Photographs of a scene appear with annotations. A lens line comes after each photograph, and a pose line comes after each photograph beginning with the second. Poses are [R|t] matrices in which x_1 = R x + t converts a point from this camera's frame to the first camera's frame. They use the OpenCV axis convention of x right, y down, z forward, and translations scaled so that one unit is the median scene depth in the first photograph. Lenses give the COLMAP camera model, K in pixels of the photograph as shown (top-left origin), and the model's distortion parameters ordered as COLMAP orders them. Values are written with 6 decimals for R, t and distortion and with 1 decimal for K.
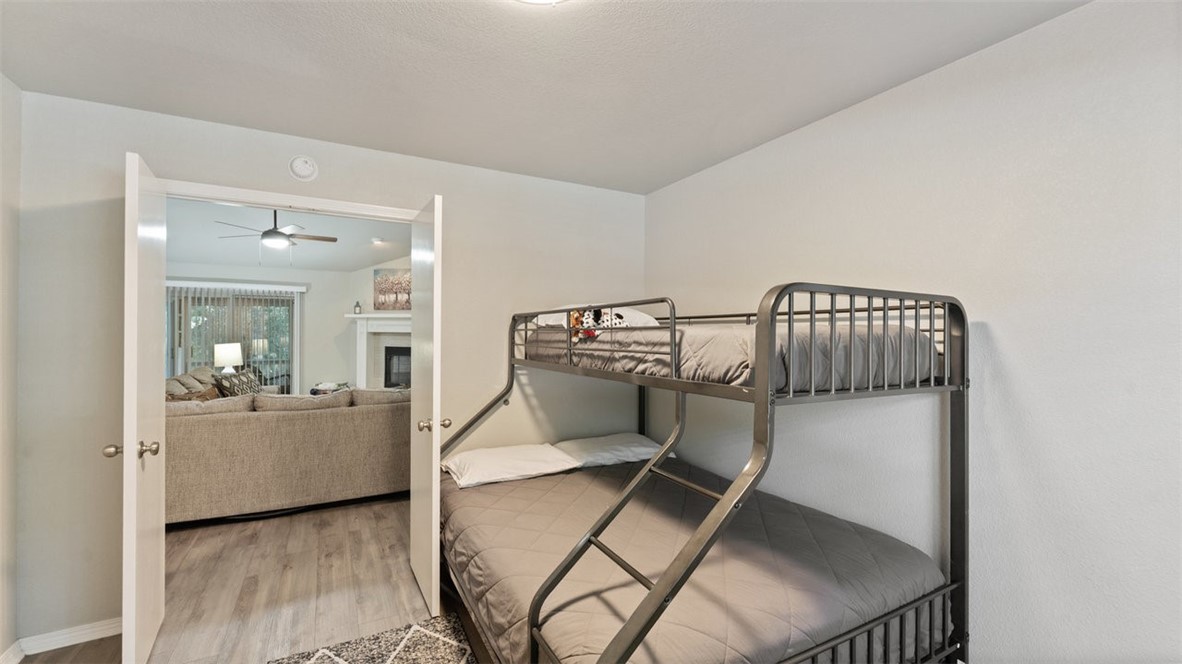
lens RADIAL K [[485.8, 0, 591.0], [0, 485.8, 329.3], [0, 0, 1]] dist [0.001251, 0.000131]
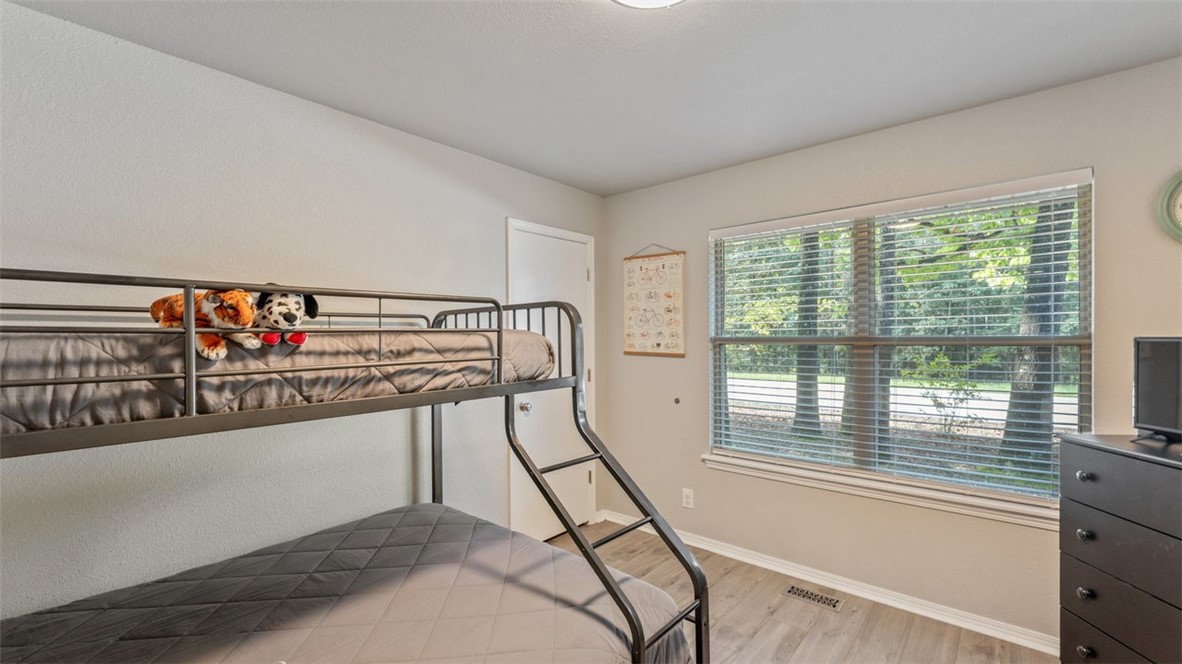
lens RADIAL K [[485.8, 0, 590.2], [0, 485.8, 334.8], [0, 0, 1]] dist [0.001251, 0.000131]
pose [[-0.358869, -0.005494, 0.933372, -0.670780], [-0.012312, 0.999924, 0.001152, -0.000033], [-0.933307, -0.011078, -0.358909, 0.998458]]
